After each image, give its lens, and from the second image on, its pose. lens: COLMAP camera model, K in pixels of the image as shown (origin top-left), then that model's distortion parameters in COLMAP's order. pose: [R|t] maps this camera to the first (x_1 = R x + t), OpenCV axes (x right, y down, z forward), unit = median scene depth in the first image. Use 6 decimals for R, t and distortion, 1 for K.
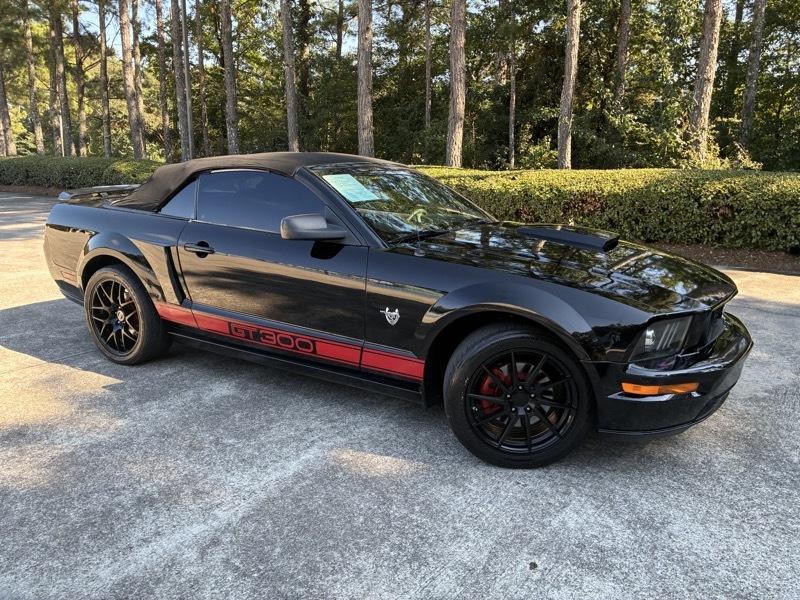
lens RADIAL K [[606.1, 0, 405.6], [0, 606.1, 292.2], [0, 0, 1]] dist [0.047981, -0.063310]
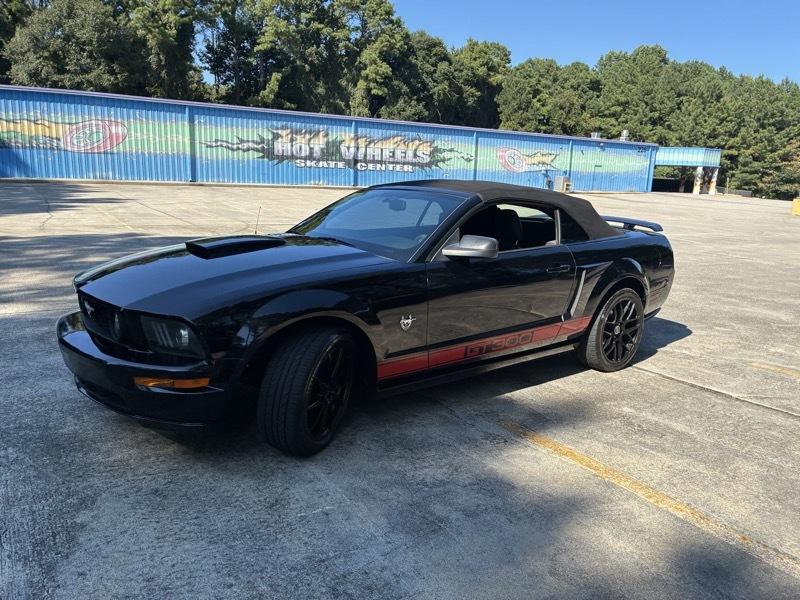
lens RADIAL K [[606.1, 0, 410.1], [0, 606.1, 300.4], [0, 0, 1]] dist [0.047981, -0.063310]
pose [[-0.344543, 0.155166, -0.925858, 1.210556], [-0.242917, 0.937920, 0.247585, -0.352645], [0.906798, 0.310210, -0.285461, 1.675009]]
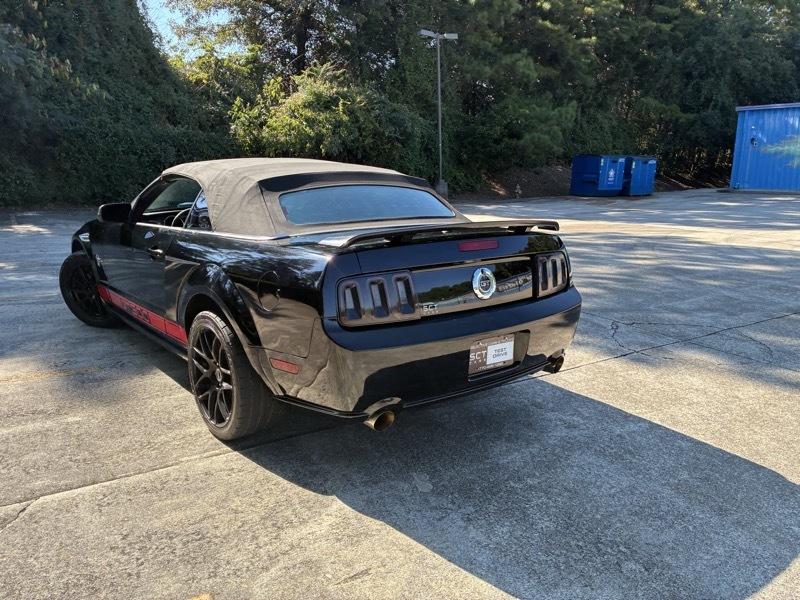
lens RADIAL K [[606.1, 0, 407.5], [0, 606.1, 300.5], [0, 0, 1]] dist [0.047981, -0.063310]
pose [[-0.941348, -0.103778, 0.321084, -0.890441], [0.038285, 0.912543, 0.407186, -0.530743], [-0.335260, 0.395596, -0.855047, 2.406268]]
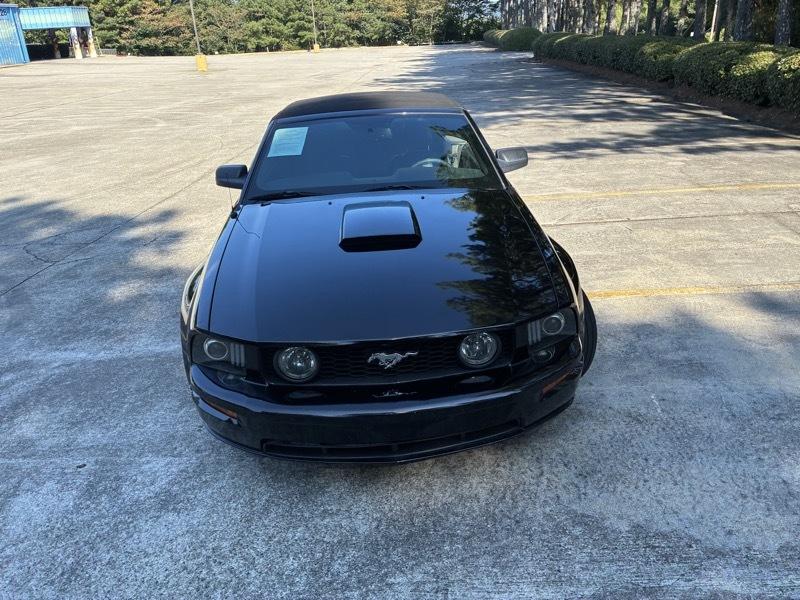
lens RADIAL K [[606.1, 0, 409.0], [0, 606.1, 295.4], [0, 0, 1]] dist [0.047981, -0.063310]
pose [[0.568126, 0.286103, -0.771607, 1.027557], [-0.118606, 0.956299, 0.267256, -0.238681], [0.814349, -0.060318, 0.577232, 0.548558]]
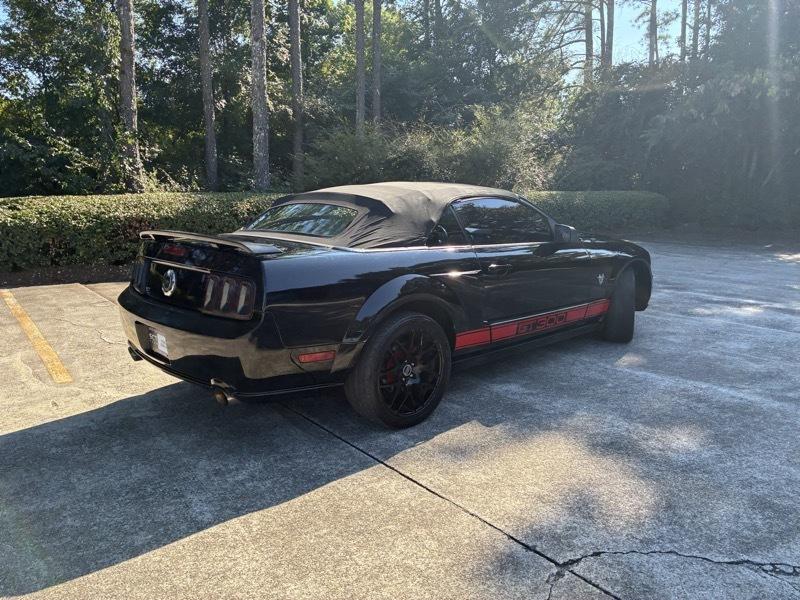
lens RADIAL K [[602.2, 0, 410.9], [0, 602.2, 297.9], [0, 0, 1]] dist [0.038757, -0.044369]
pose [[0.263025, -0.185803, 0.946729, -1.584288], [0.211804, 0.968462, 0.131224, -0.216083], [-0.941253, 0.166006, 0.294084, 0.923554]]
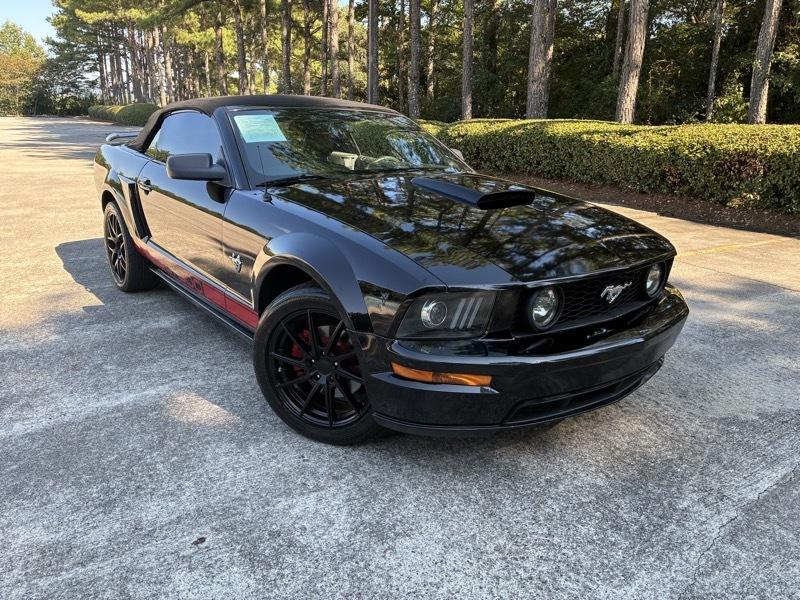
lens RADIAL K [[606.1, 0, 398.8], [0, 606.1, 292.5], [0, 0, 1]] dist [0.047981, -0.063310]
pose [[0.930843, 0.104771, -0.350079, 0.502297], [-0.082303, 0.993511, 0.078498, -0.008601], [0.356031, -0.044257, 0.933425, 0.182553]]
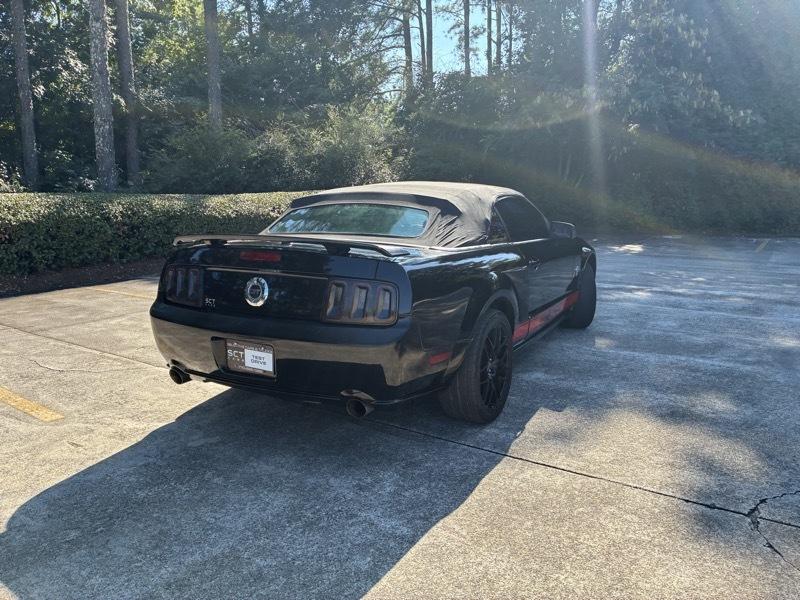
lens RADIAL K [[602.2, 0, 409.0], [0, 602.2, 308.1], [0, 0, 1]] dist [0.038757, -0.044369]
pose [[-0.050931, -0.206063, 0.977212, -1.641873], [0.214321, 0.953431, 0.212219, -0.317249], [-0.975435, 0.220246, -0.004396, 1.391233]]
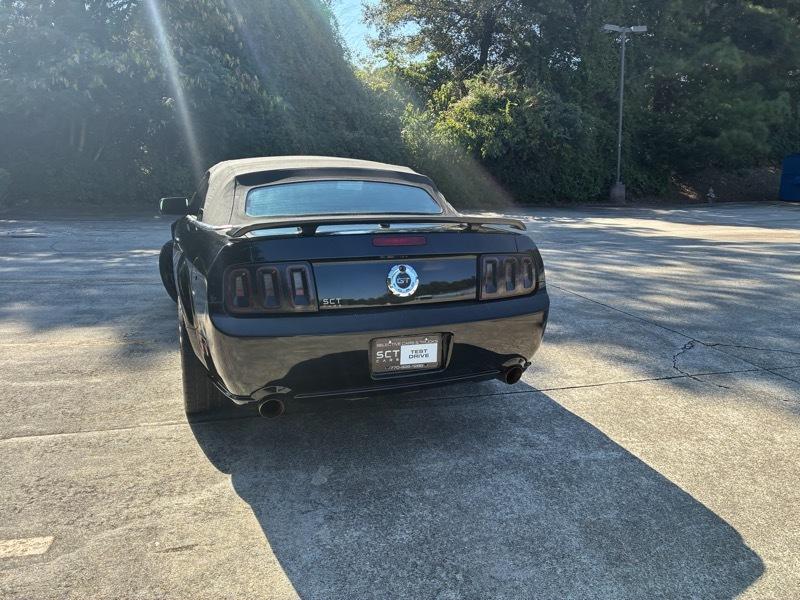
lens RADIAL K [[606.1, 0, 407.2], [0, 606.1, 294.6], [0, 0, 1]] dist [0.047981, -0.063310]
pose [[-0.788613, -0.152243, 0.595745, -1.221796], [0.102510, 0.922754, 0.371507, -0.488112], [-0.606285, 0.354045, -0.712089, 2.216467]]
